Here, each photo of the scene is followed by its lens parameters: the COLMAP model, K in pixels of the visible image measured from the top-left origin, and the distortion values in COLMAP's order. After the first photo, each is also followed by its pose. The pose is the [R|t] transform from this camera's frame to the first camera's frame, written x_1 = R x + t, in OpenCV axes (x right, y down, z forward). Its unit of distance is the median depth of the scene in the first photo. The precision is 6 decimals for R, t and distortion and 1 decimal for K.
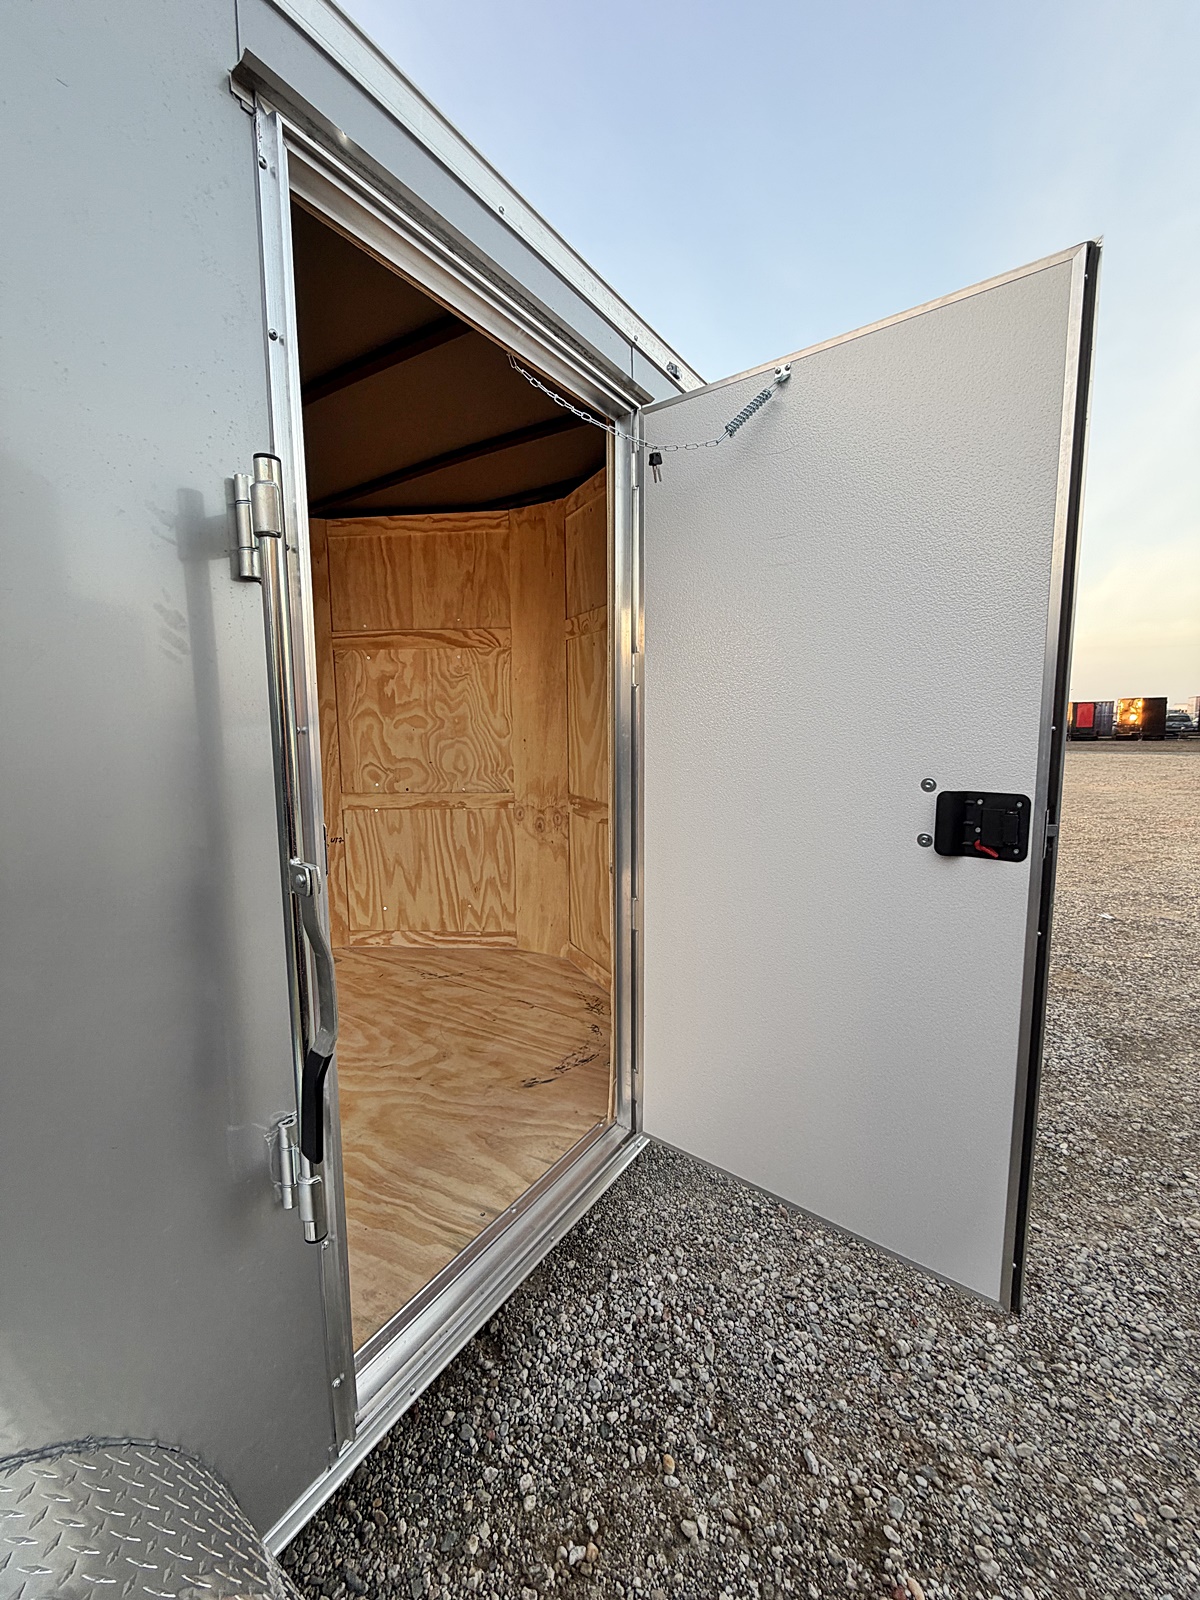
lens RADIAL K [[635.4, 0, 594.1], [0, 635.4, 792.7], [0, 0, 1]] dist [0.000391, 0.000043]
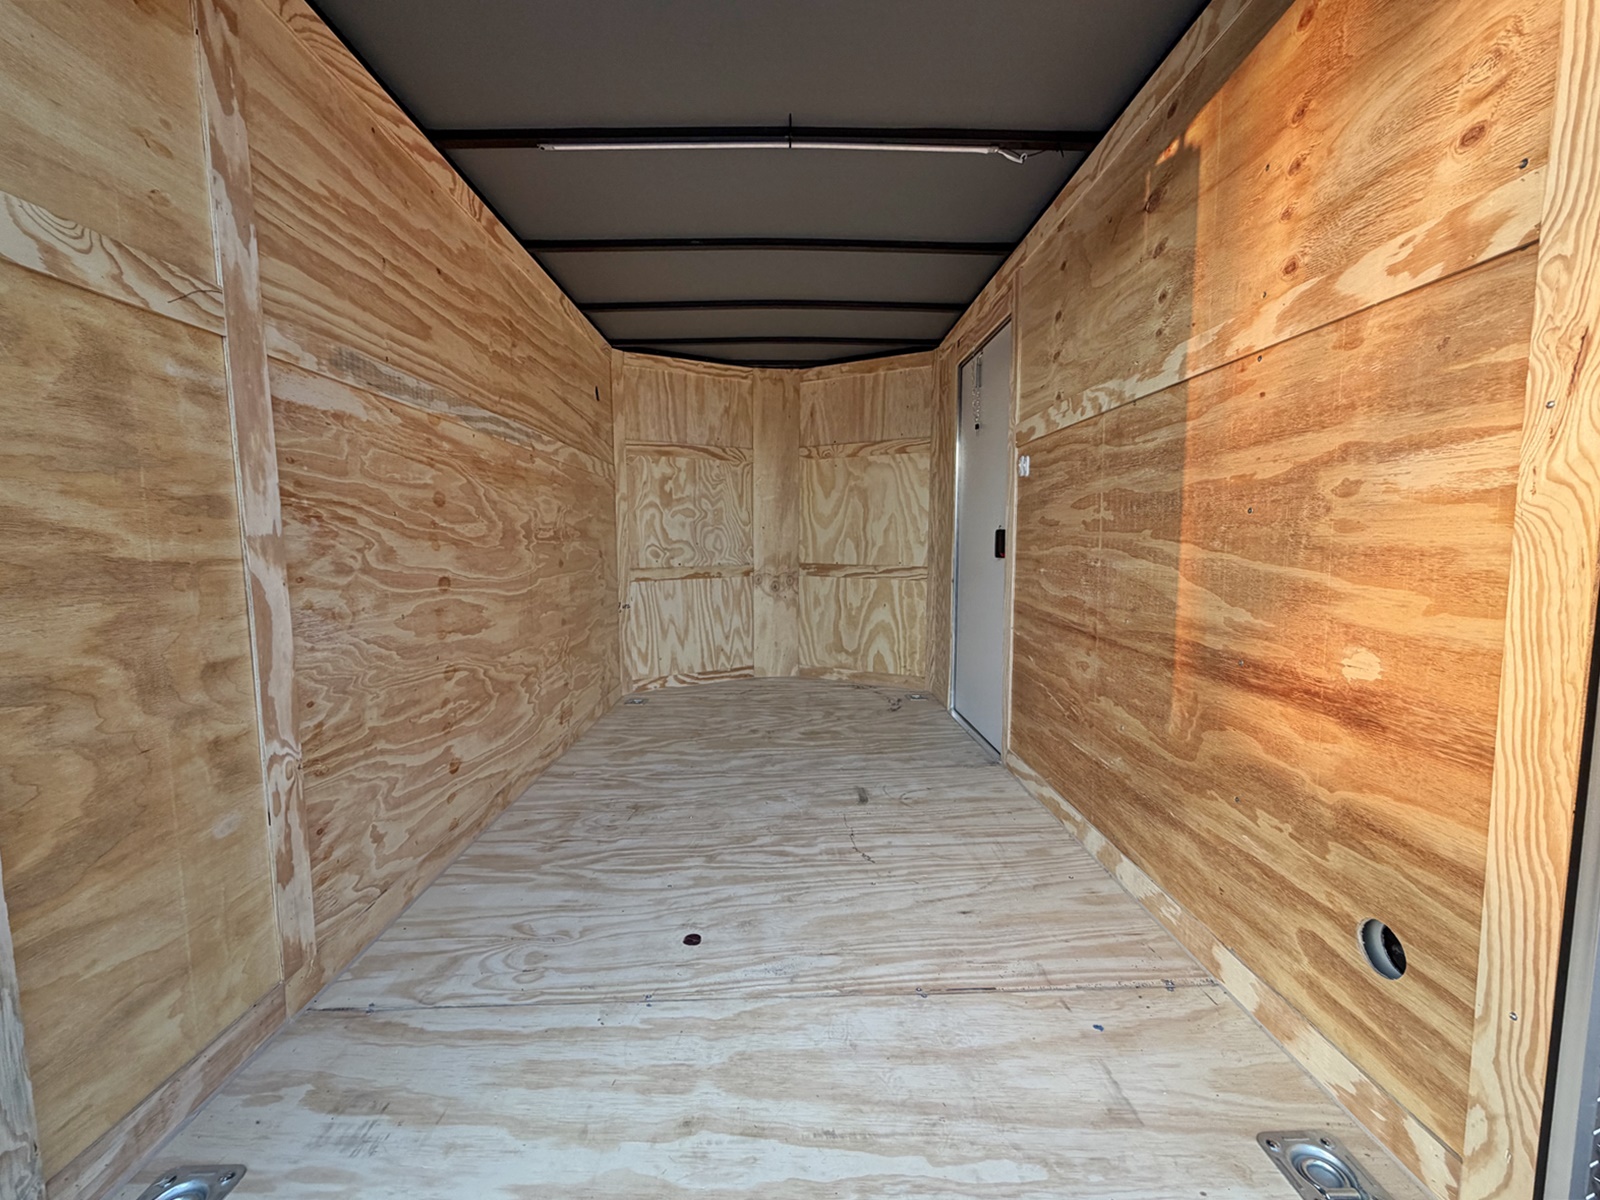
lens RADIAL K [[635.4, 0, 800.7], [0, 635.4, 598.5], [0, 0, 1]] dist [0.000391, 0.000043]
pose [[0.819756, -0.047307, 0.570756, -0.851969], [0.060123, 0.998184, -0.003618, 0.086083], [-0.569549, 0.037282, 0.821112, -0.218019]]
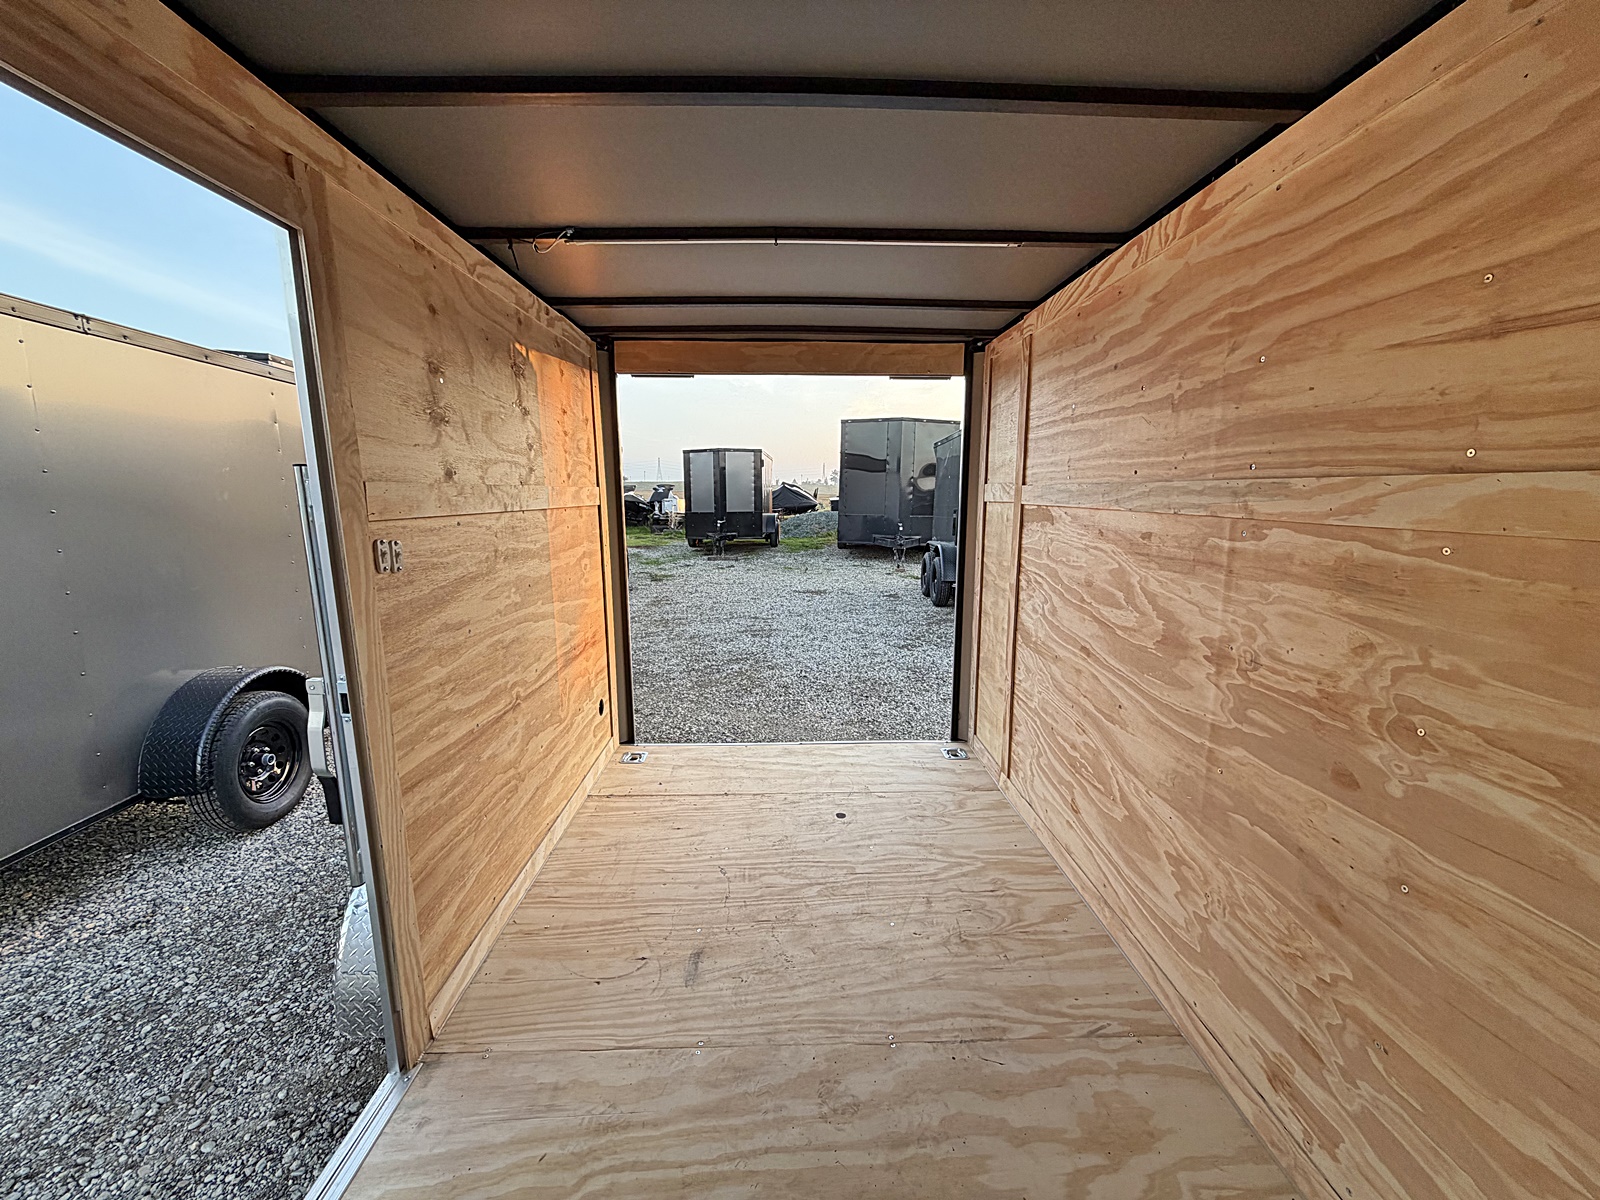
lens RADIAL K [[635.4, 0, 813.1], [0, 635.4, 598.5], [0, 0, 1]] dist [0.000391, 0.000043]
pose [[-0.805252, 0.112890, -0.582087, -0.123719], [-0.054545, 0.963442, 0.262306, -0.182089], [0.590419, 0.242973, -0.769656, 0.853188]]
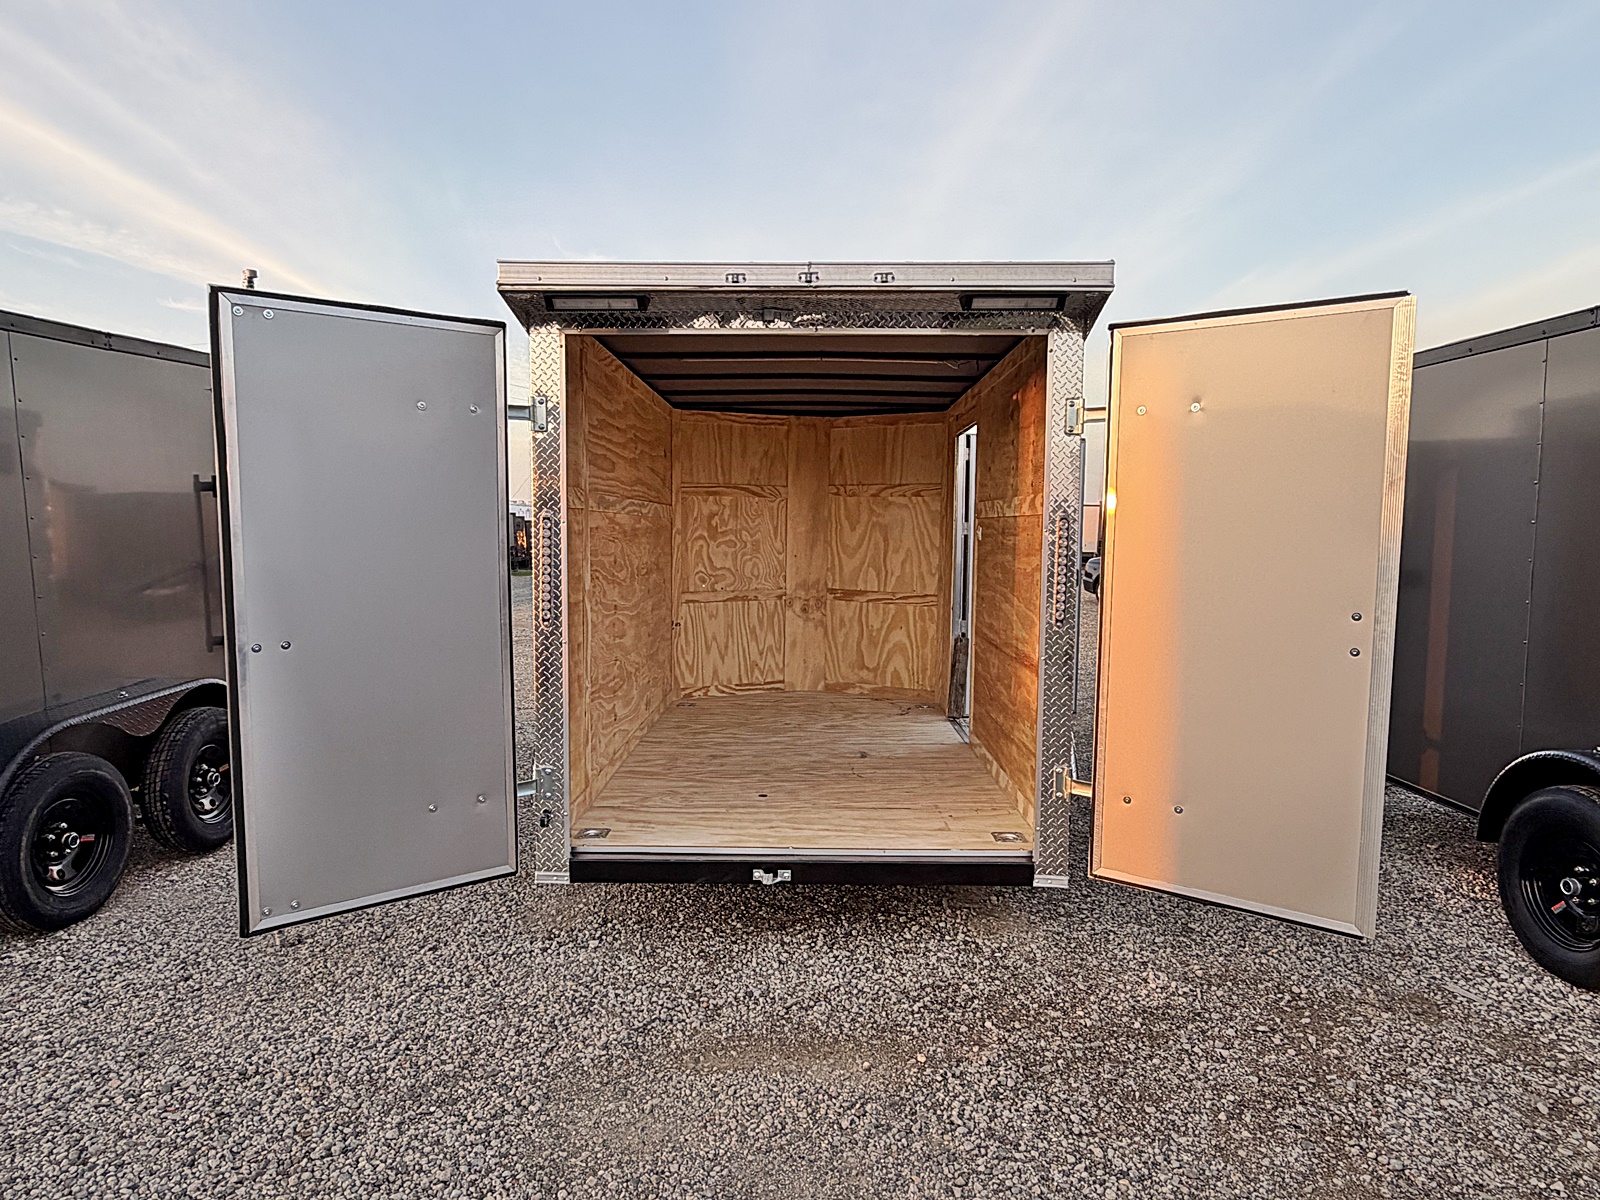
lens RADIAL K [[984.1, 0, 811.0], [0, 984.1, 607.6], [0, 0, 1]] dist [0.001517, -0.000696]
pose [[0.835764, -0.025794, 0.548483, -1.413070], [0.041351, 0.999016, -0.016028, 0.086850], [-0.547530, 0.036076, 0.836008, -1.069246]]
